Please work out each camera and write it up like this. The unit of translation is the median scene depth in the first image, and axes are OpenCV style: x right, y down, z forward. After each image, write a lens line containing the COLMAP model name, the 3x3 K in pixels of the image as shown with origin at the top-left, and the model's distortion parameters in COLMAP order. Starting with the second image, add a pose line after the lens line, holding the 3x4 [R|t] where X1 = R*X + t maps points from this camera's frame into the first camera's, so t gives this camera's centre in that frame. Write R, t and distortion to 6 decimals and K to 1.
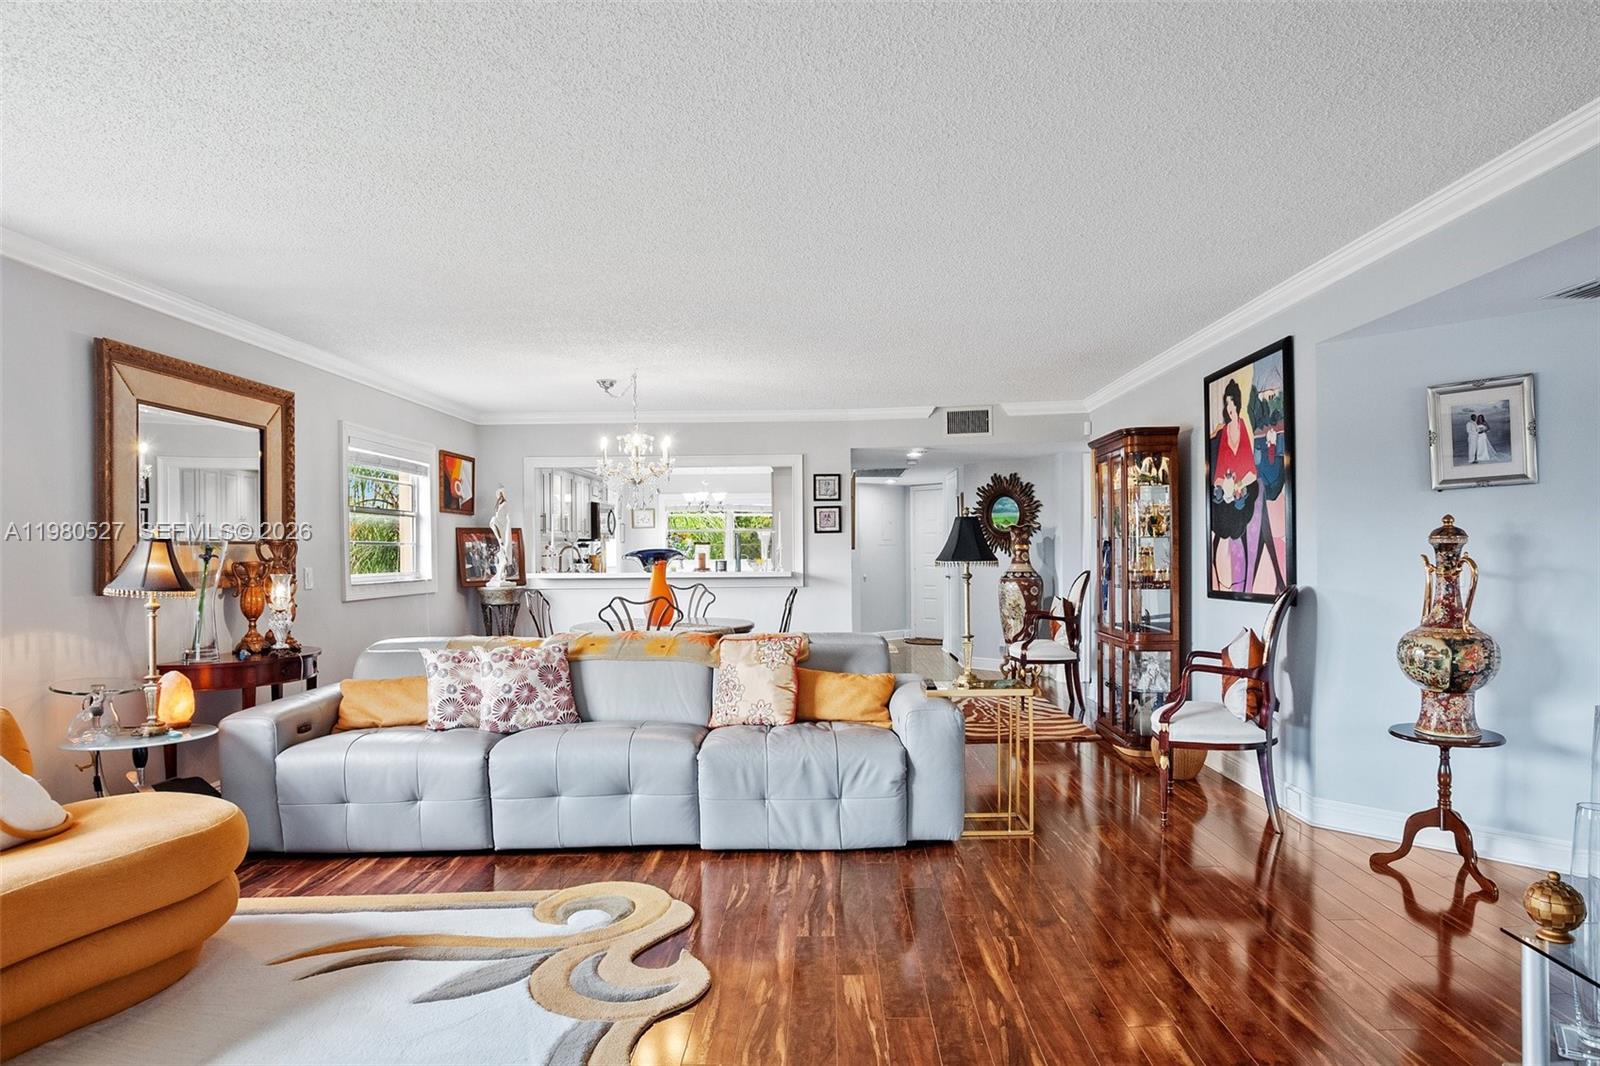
lens RADIAL K [[888.8, 0, 797.6], [0, 888.8, 559.1], [0, 0, 1]] dist [-0.044550, 0.042386]
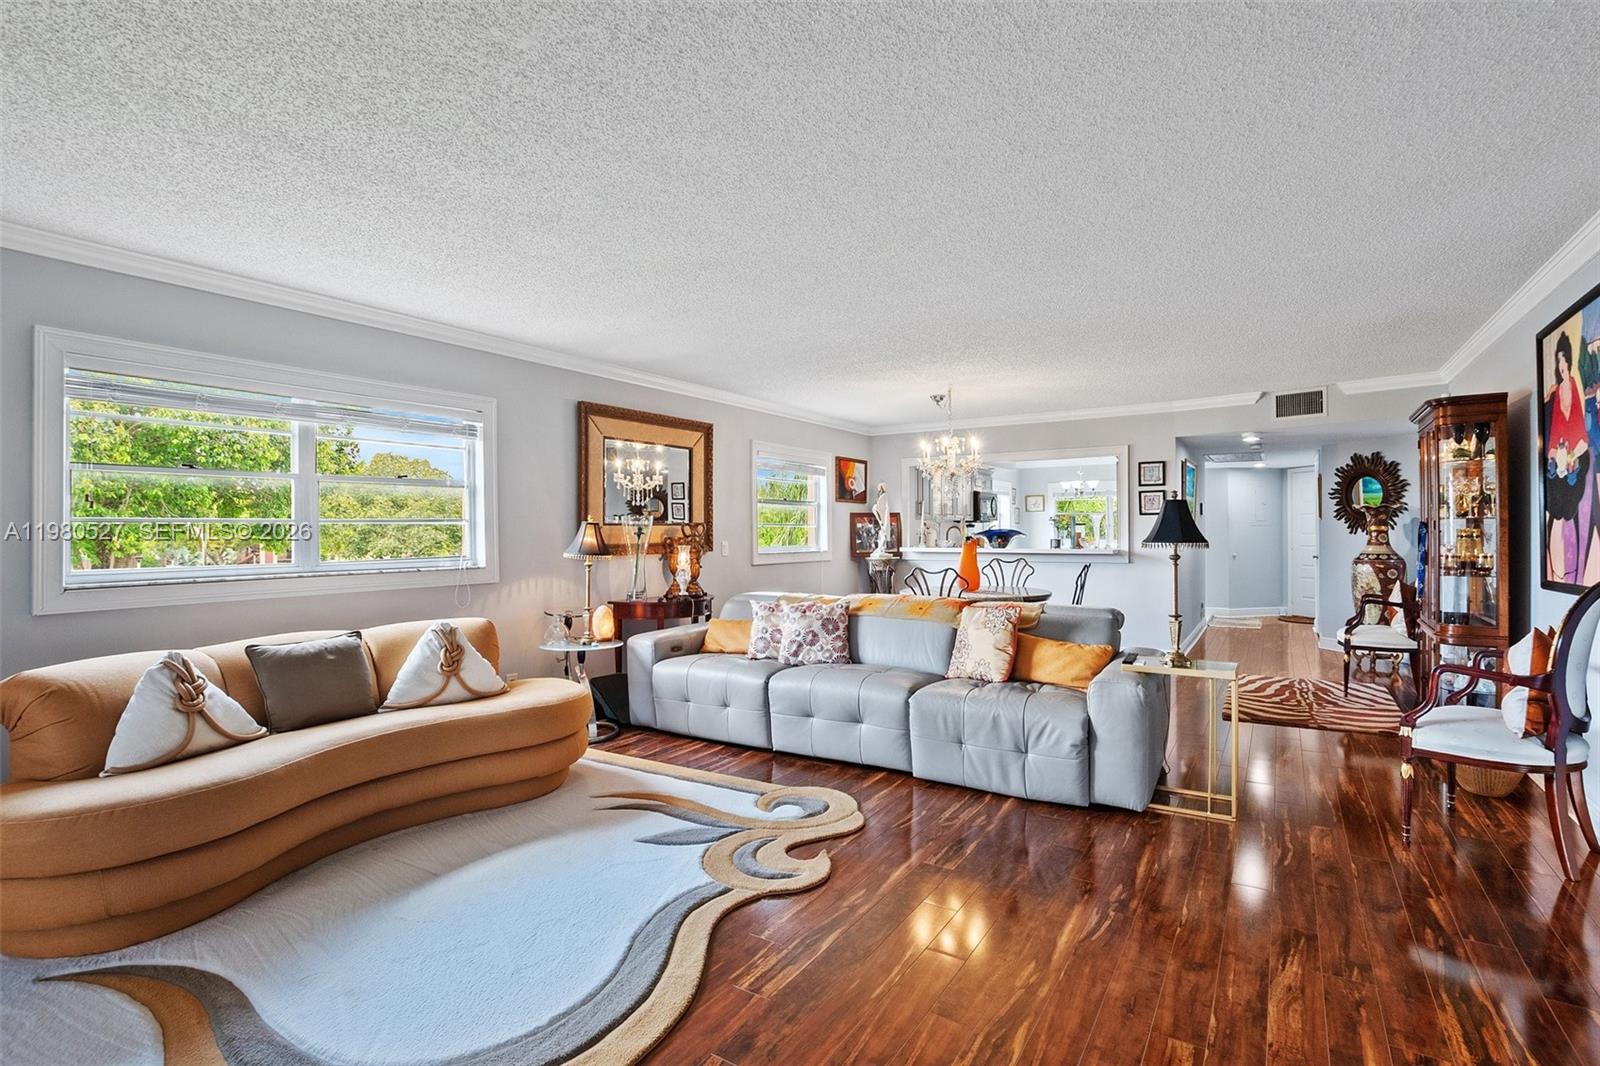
lens RADIAL K [[705.1, 0, 823.5], [0, 705.1, 528.2], [0, 0, 1]] dist [-0.026968, 0.000077]
pose [[0.860243, 0.002548, -0.509878, 0.250405], [-0.008117, 0.999929, -0.008698, -0.004619], [0.509820, 0.011621, 0.860203, 0.089272]]
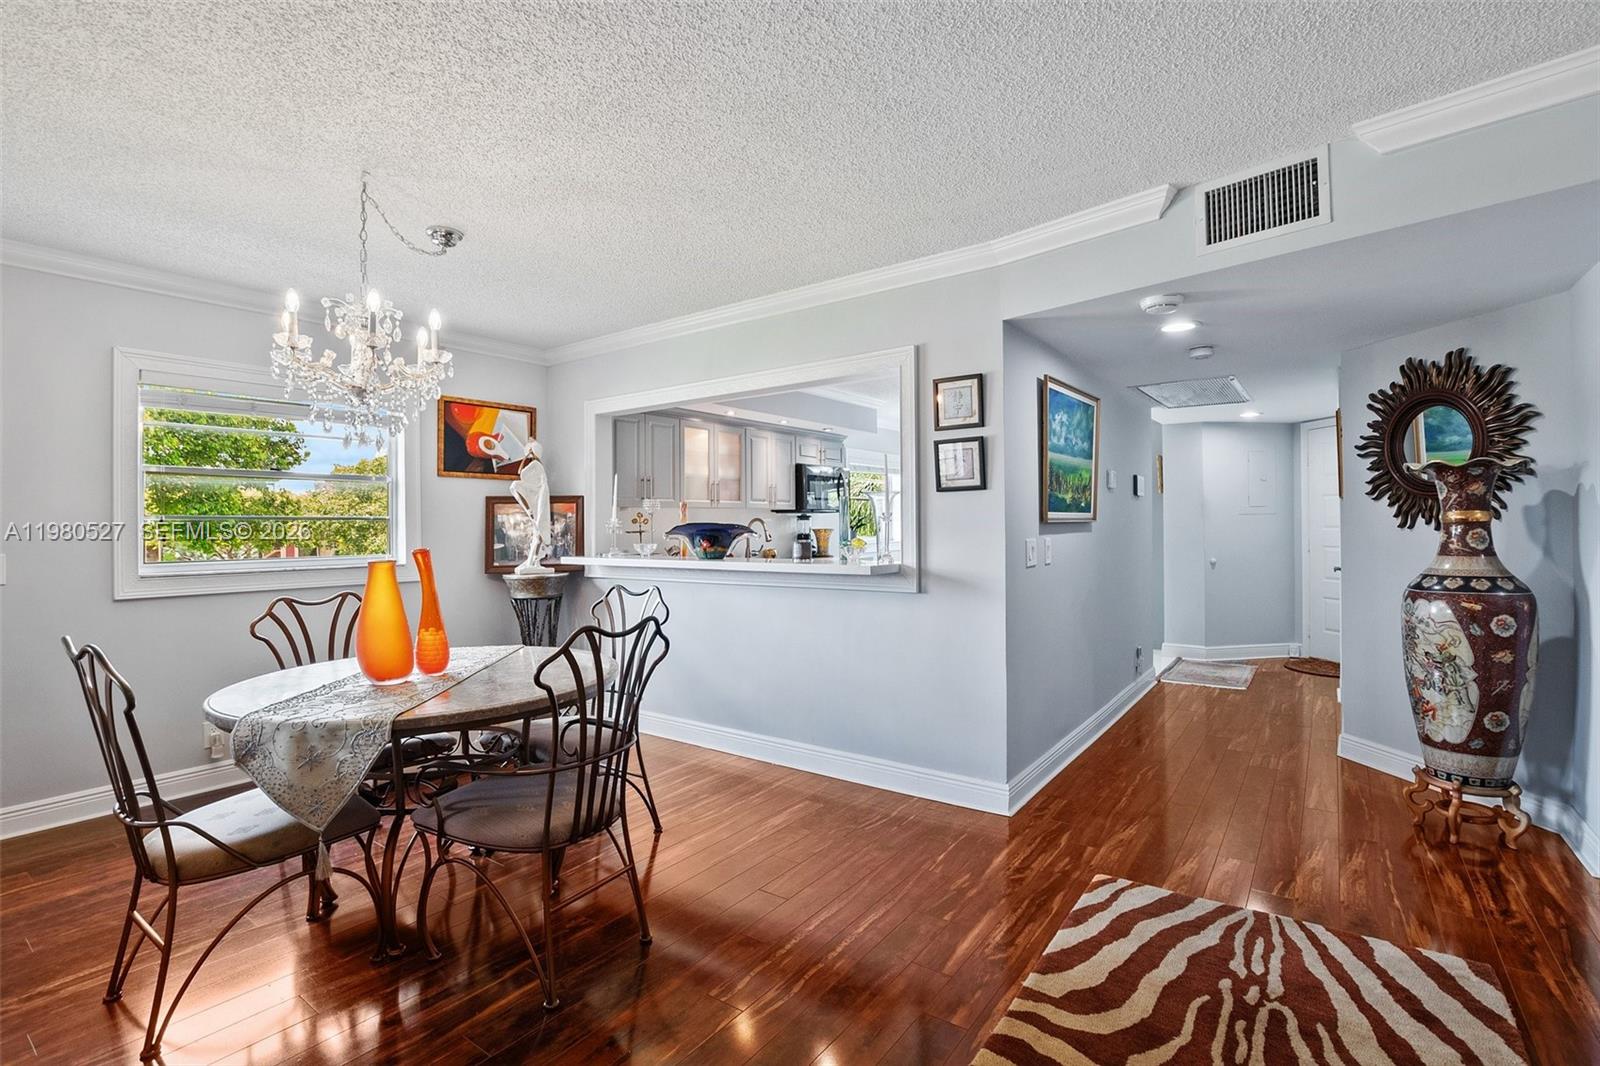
lens RADIAL K [[736.5, 0, 800.2], [0, 736.5, 523.7], [0, 0, 1]] dist [-0.029772, 0.000359]
pose [[0.833032, -0.001538, -0.553223, 0.382312], [-0.002066, 0.999981, -0.005891, -0.015450], [0.553221, 0.006050, 0.833012, 1.176955]]
